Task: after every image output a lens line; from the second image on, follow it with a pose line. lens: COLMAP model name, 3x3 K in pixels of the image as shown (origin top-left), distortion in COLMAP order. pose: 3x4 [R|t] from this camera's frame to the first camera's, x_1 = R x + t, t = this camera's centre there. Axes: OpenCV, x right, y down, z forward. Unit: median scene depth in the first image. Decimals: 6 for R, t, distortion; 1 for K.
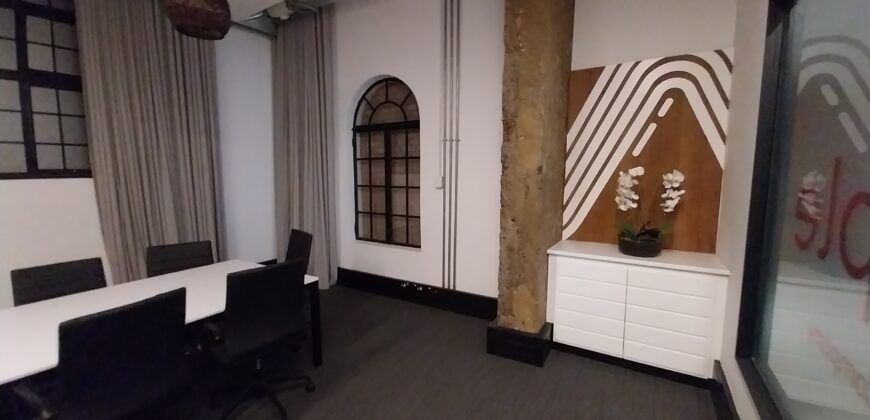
lens RADIAL K [[356.4, 0, 431.4], [0, 356.4, 219.8], [0, 0, 1]] dist [-0.000655, -0.000342]
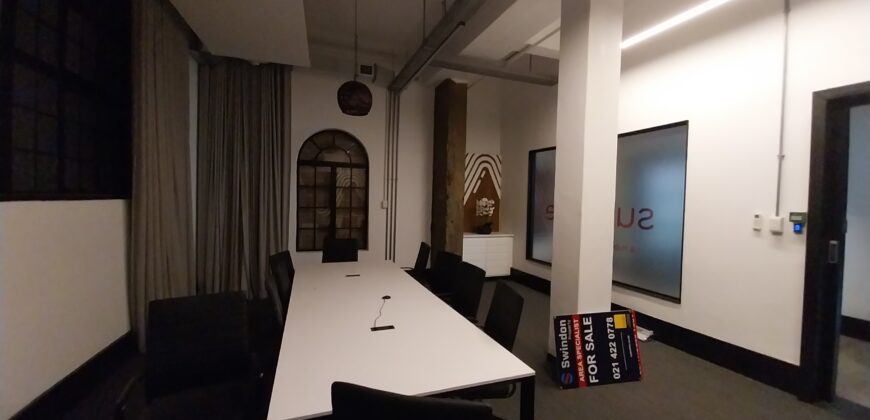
lens RADIAL K [[356.4, 0, 431.4], [0, 356.4, 219.8], [0, 0, 1]] dist [-0.000655, -0.000342]
pose [[0.611055, -0.034599, 0.790832, -1.110670], [0.082610, 0.996376, -0.020240, 0.015046], [-0.787266, 0.077698, 0.611699, -0.148696]]
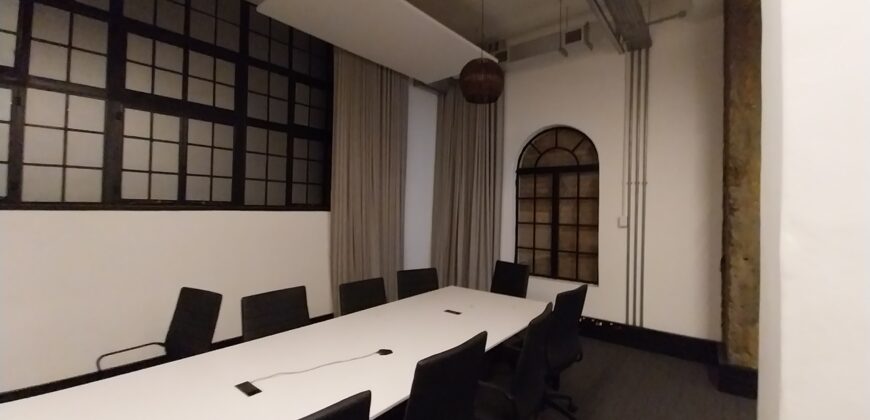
lens RADIAL K [[360.7, 0, 443.1], [0, 360.7, 203.8], [0, 0, 1]] dist [0.037571, -0.021912]
pose [[0.993722, 0.016848, -0.110606, -0.388178], [-0.032799, 0.989030, -0.144030, 0.017405], [0.106966, 0.146754, 0.983373, -0.135850]]
